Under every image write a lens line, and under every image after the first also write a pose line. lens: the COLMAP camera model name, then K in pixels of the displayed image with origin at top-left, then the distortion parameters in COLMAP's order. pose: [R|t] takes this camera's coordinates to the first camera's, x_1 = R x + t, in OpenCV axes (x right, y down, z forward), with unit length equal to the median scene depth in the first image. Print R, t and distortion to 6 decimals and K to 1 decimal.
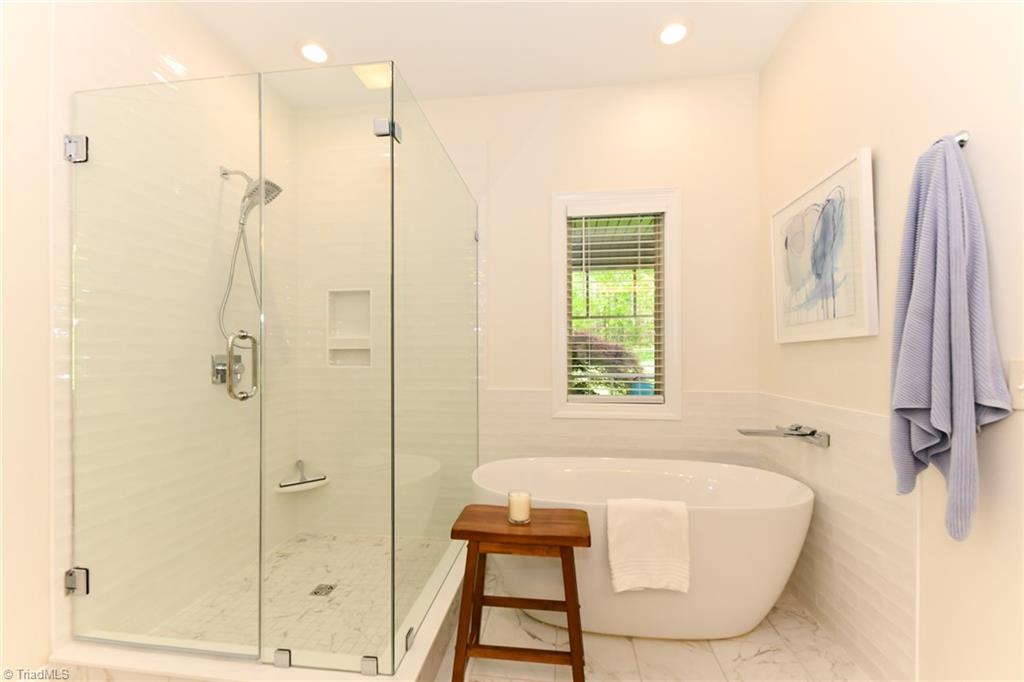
lens RADIAL K [[411.8, 0, 507.8], [0, 411.8, 347.1], [0, 0, 1]] dist [0.015998, -0.002229]
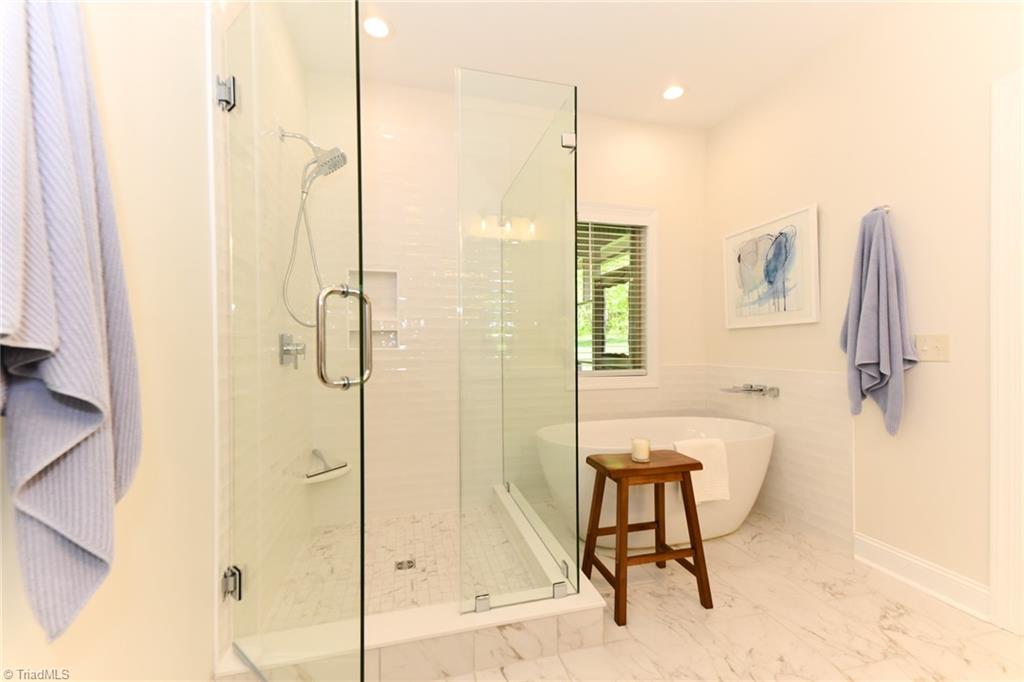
lens RADIAL K [[411.8, 0, 501.2], [0, 411.8, 339.0], [0, 0, 1]] dist [0.015998, -0.002229]
pose [[0.931078, 0.004031, 0.364798, -0.702285], [-0.004954, 0.999986, 0.001595, 0.032861], [-0.364787, -0.003292, 0.931085, -0.034710]]
